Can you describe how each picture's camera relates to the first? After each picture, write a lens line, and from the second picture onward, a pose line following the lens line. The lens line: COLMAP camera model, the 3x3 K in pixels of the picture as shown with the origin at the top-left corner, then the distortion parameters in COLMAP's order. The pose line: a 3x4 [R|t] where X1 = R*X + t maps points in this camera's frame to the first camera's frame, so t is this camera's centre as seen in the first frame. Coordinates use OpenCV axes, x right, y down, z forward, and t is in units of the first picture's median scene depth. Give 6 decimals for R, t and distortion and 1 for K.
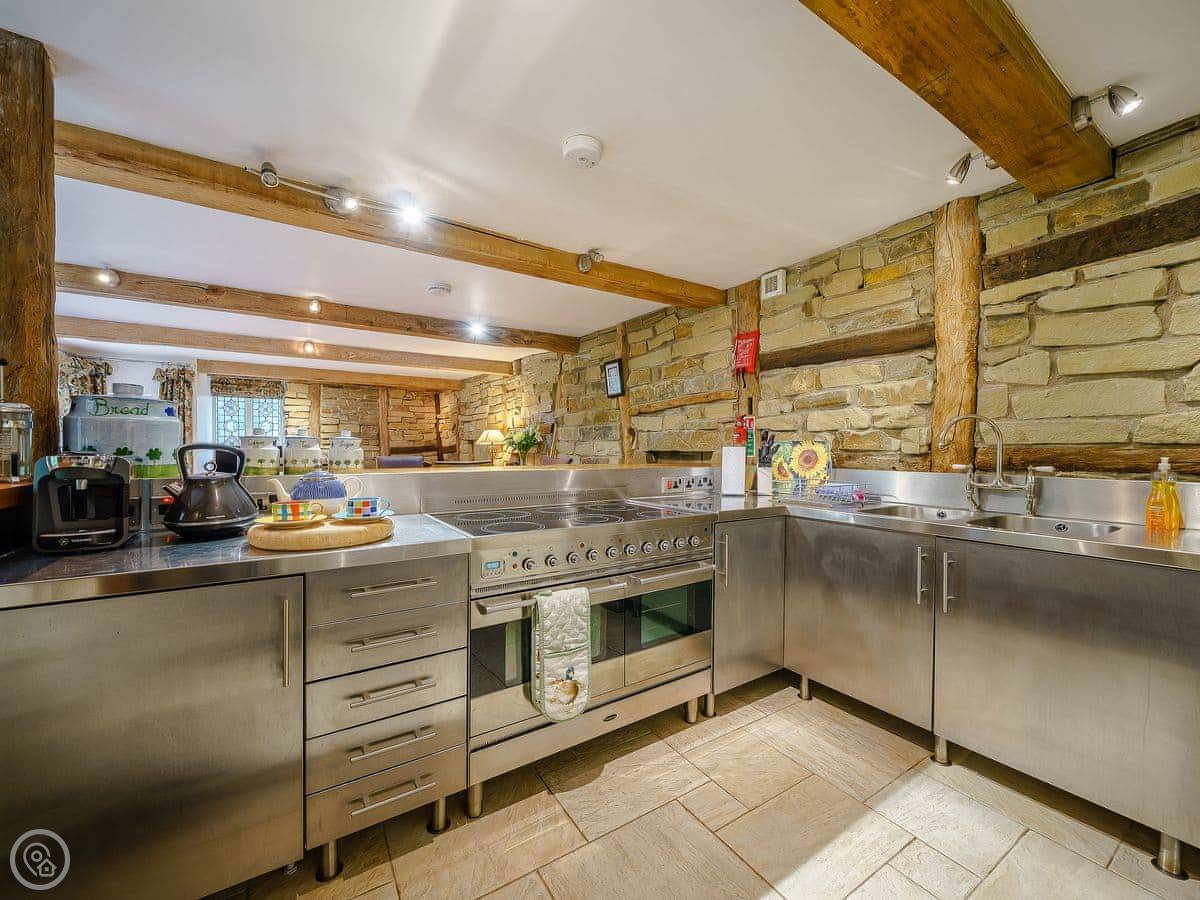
lens RADIAL K [[462.9, 0, 574.4], [0, 462.9, 457.5], [0, 0, 1]] dist [-0.002960, -0.000509]
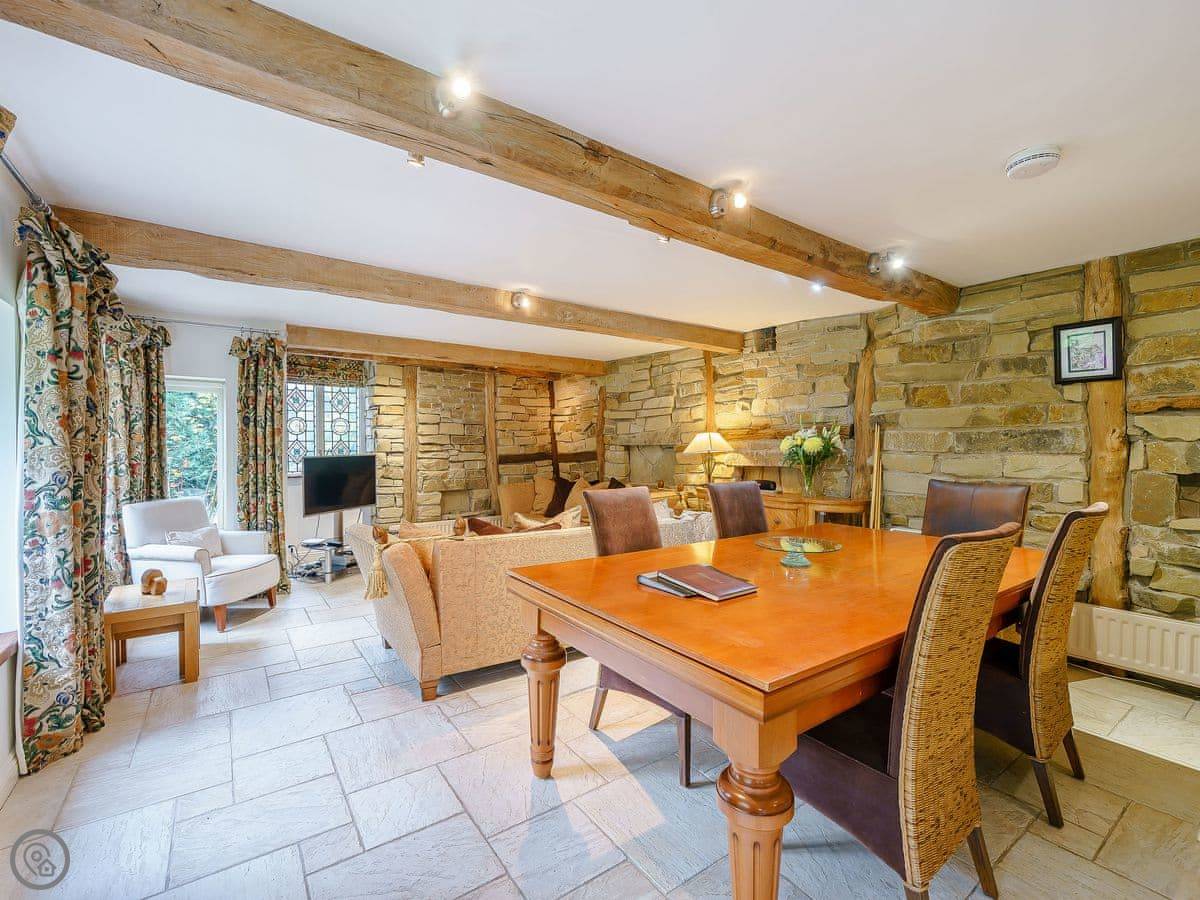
lens RADIAL K [[526.5, 0, 586.6], [0, 526.5, 448.4], [0, 0, 1]] dist [-0.003148, -0.000618]
pose [[0.998844, 0.002220, 0.048018, -1.021191], [-0.001239, 0.999790, -0.020460, -0.050859], [-0.048053, 0.020376, 0.998637, 0.601382]]
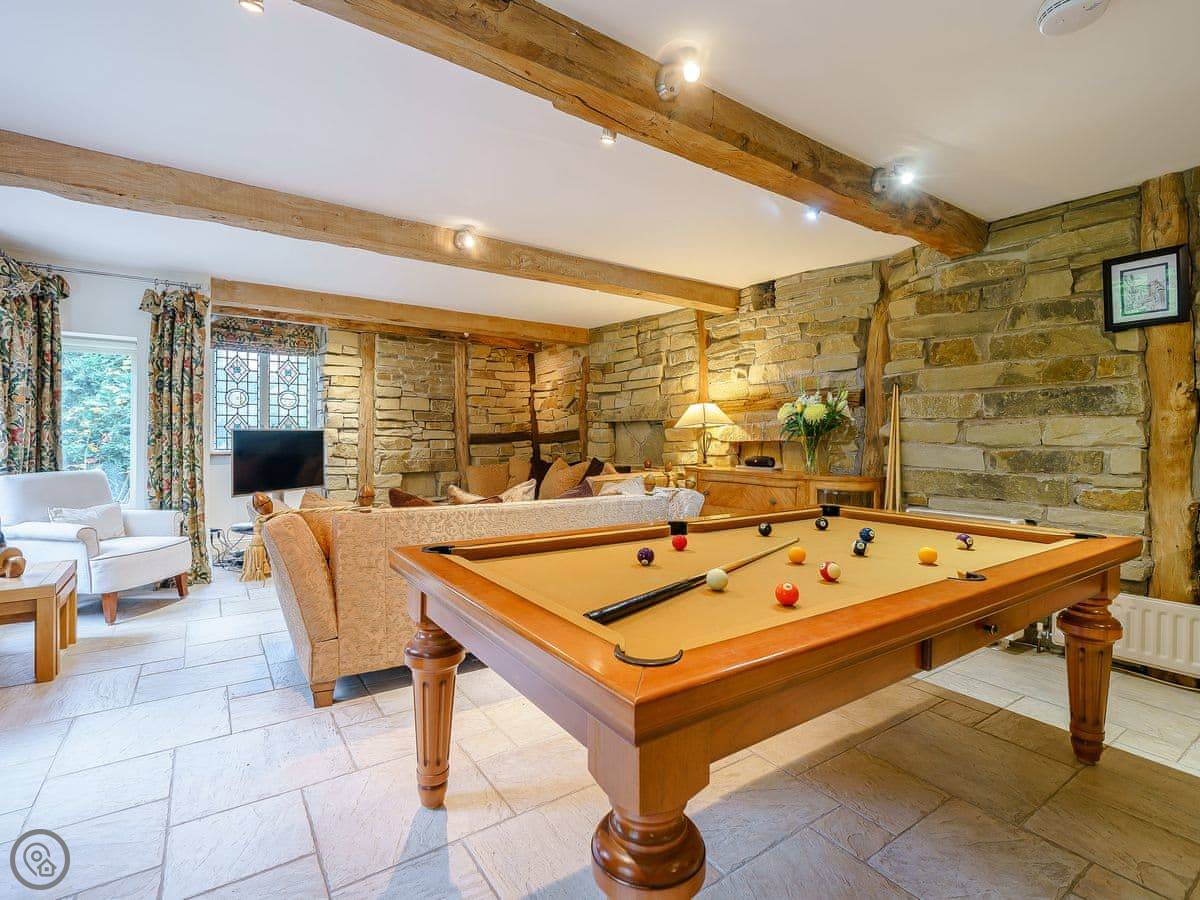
lens RADIAL K [[565.2, 0, 575.3], [0, 565.2, 435.3], [0, 0, 1]] dist [-0.002227, -0.000291]
pose [[0.999758, 0.000265, 0.021988, -0.915777], [0.000299, 0.999671, -0.025646, 0.000883], [-0.021988, 0.025646, 0.999429, 0.710101]]
